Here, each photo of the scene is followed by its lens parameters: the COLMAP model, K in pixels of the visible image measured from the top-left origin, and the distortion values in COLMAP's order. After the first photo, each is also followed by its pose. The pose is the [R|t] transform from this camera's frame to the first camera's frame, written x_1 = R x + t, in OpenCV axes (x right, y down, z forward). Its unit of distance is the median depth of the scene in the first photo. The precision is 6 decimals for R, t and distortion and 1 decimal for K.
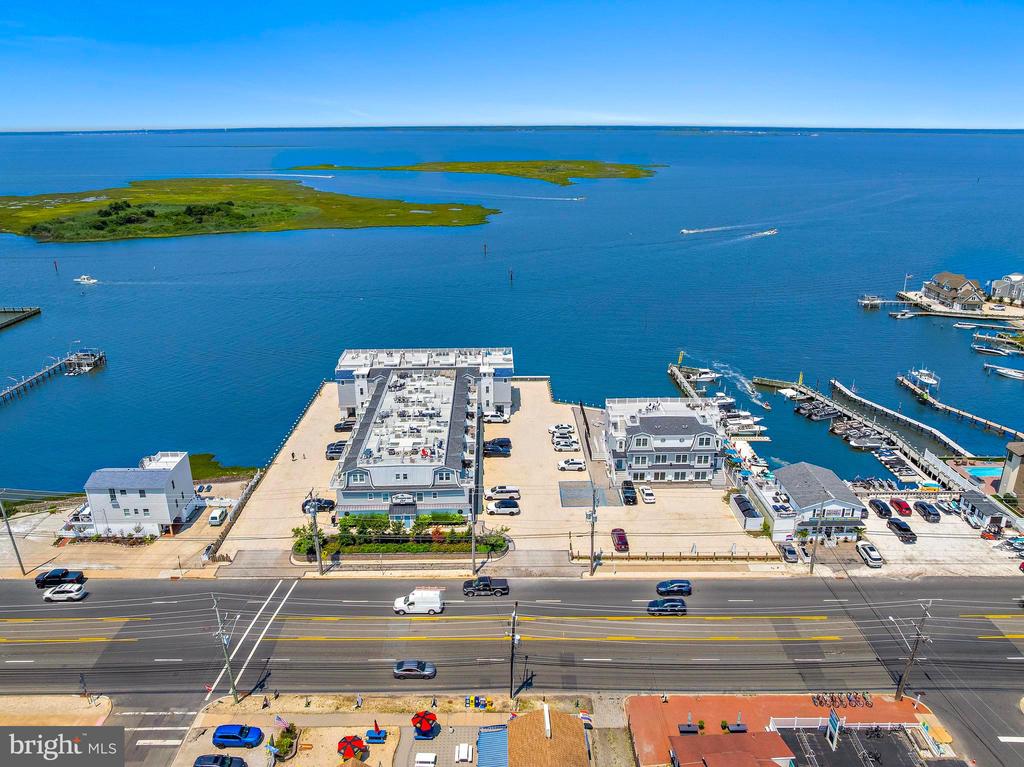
lens RADIAL K [[725.2, 0, 517.1], [0, 725.2, 381.2], [0, 0, 1]] dist [-0.033576, -0.005344]
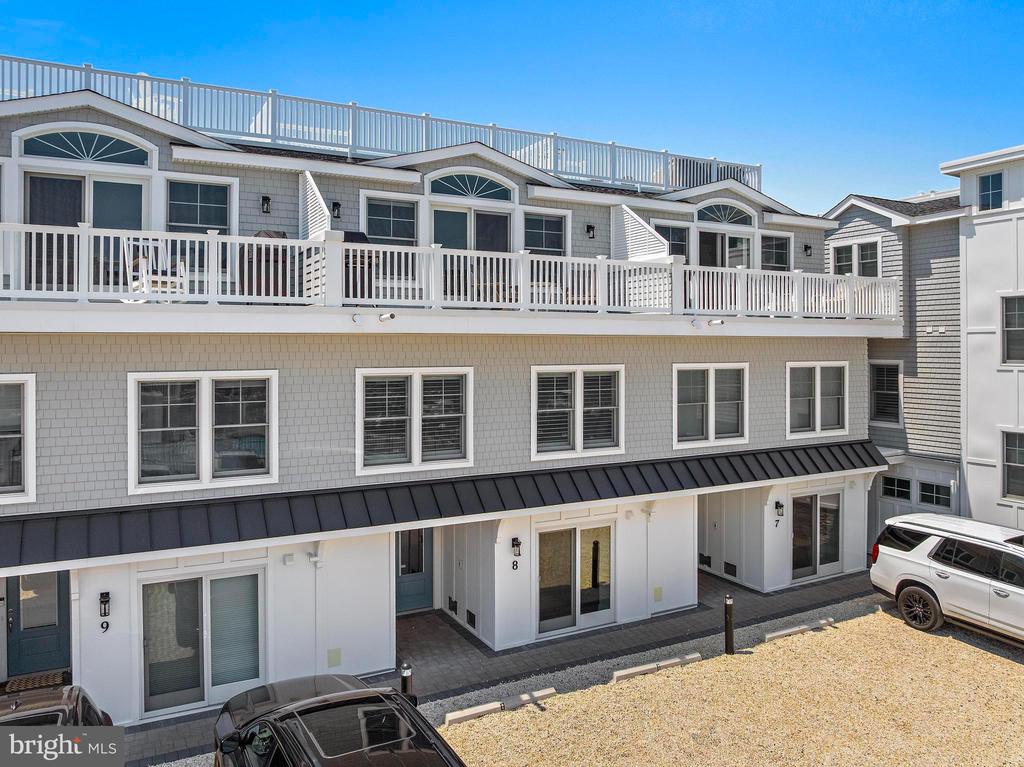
lens RADIAL K [[756.2, 0, 509.6], [0, 756.2, 338.9], [0, 0, 1]] dist [-0.037574, -0.000904]
pose [[0.434405, -0.009751, -0.900665, 0.032269], [-0.303213, 0.939997, -0.156421, 0.064259], [0.848148, 0.341044, 0.405382, 1.061405]]
